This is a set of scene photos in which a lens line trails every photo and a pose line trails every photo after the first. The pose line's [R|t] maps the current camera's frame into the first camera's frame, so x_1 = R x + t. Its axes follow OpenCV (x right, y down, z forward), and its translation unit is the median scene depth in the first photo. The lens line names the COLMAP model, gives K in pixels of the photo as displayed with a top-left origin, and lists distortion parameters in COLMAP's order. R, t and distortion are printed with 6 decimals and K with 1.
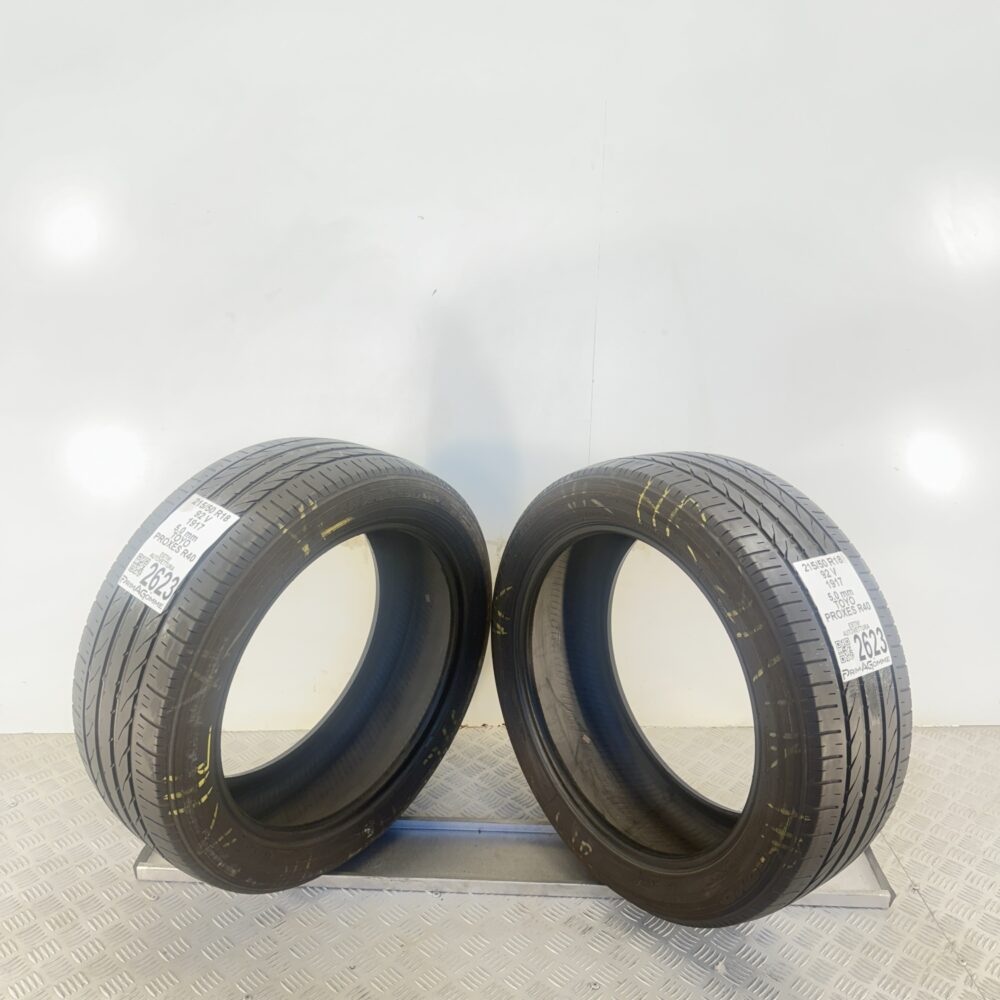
lens RADIAL K [[928.9, 0, 503.3], [0, 928.9, 499.5], [0, 0, 1]] dist [0.130485, 0.000000]
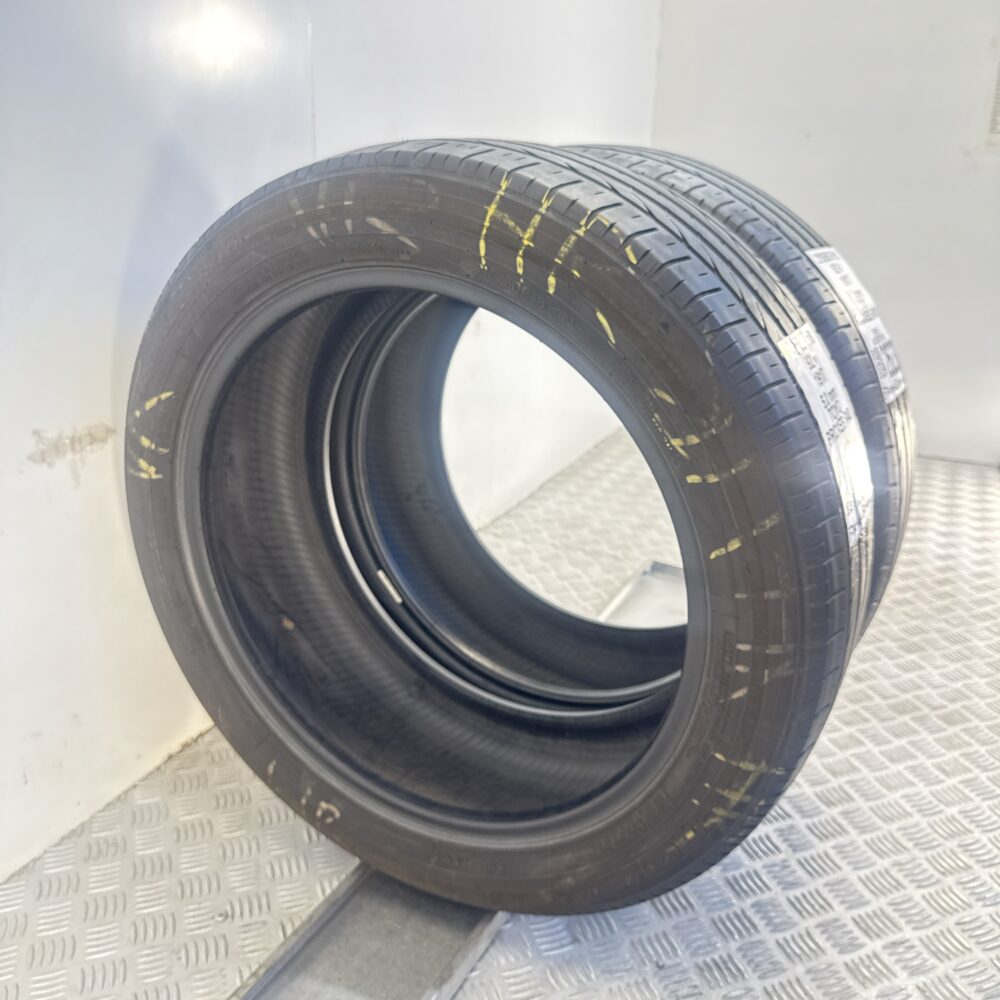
lens RADIAL K [[928.9, 0, 498.5], [0, 928.9, 510.8], [0, 0, 1]] dist [0.130485, 0.000000]
pose [[0.895276, -0.069606, 0.440041, -0.086565], [-0.031889, 0.975174, 0.219131, 0.045310], [-0.444370, -0.210215, 0.870830, 0.552206]]
